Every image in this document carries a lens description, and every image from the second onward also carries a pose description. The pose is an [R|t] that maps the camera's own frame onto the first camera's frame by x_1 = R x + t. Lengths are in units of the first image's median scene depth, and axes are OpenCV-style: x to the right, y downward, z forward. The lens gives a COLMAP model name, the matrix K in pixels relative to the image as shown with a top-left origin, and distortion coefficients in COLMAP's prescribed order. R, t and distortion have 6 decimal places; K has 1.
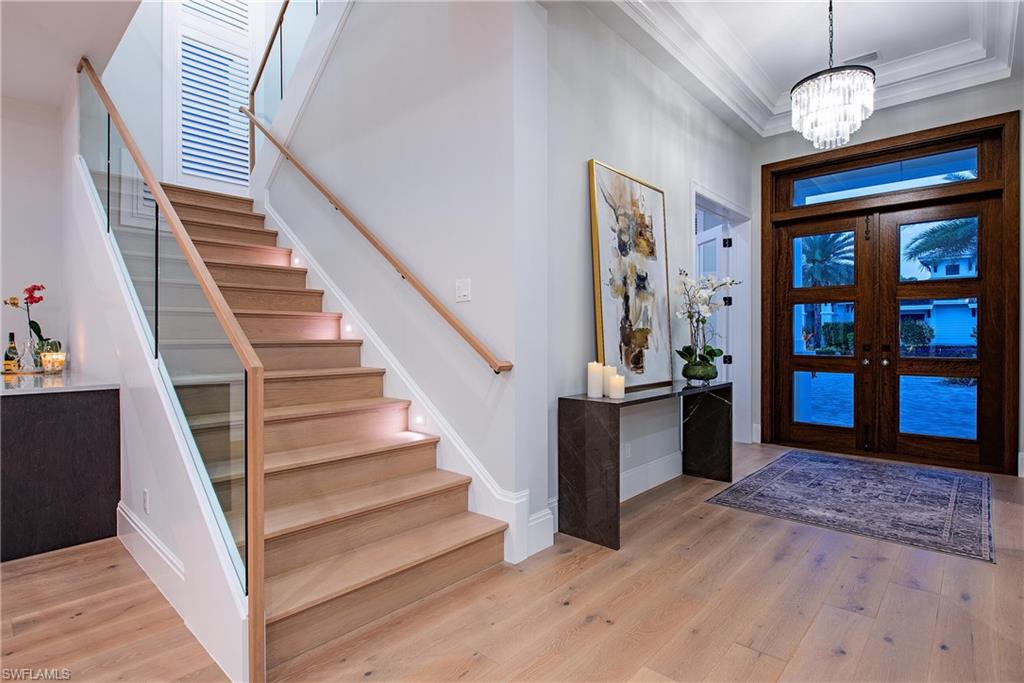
lens RADIAL K [[437.5, 0, 512.0], [0, 437.5, 341.5], [0, 0, 1]] dist [-0.002740, -0.000275]
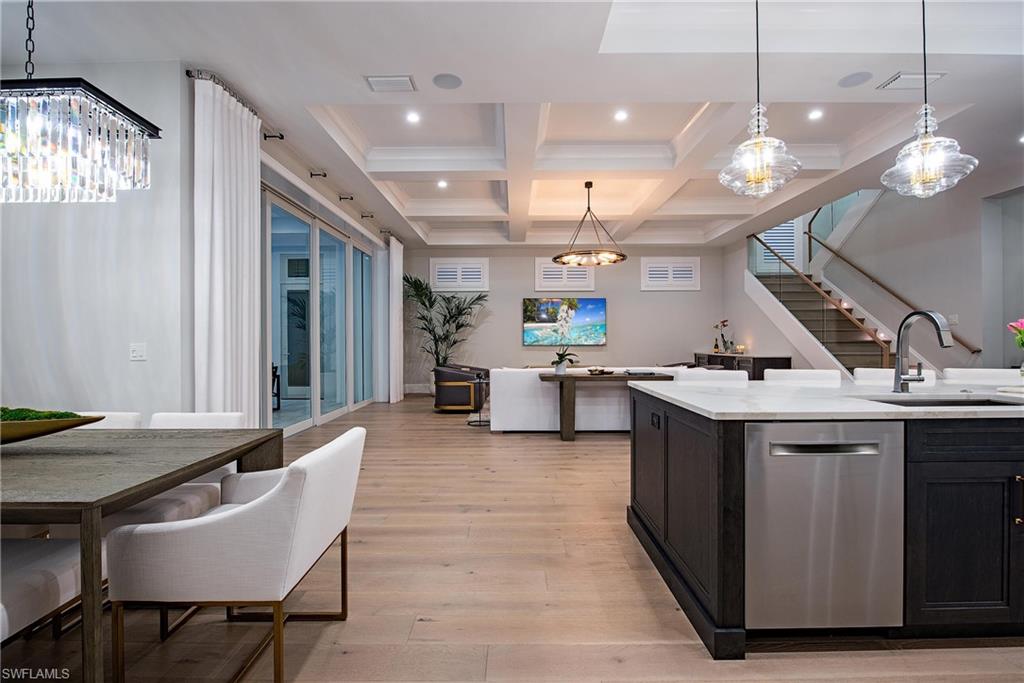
lens RADIAL K [[437.5, 0, 512.0], [0, 437.5, 341.5], [0, 0, 1]] dist [-0.002740, -0.000275]
pose [[0.630917, -0.001213, -0.775849, 0.145872], [-0.000012, 0.999999, -0.001573, 0.005085], [0.775850, 0.001002, 0.630916, -1.606467]]
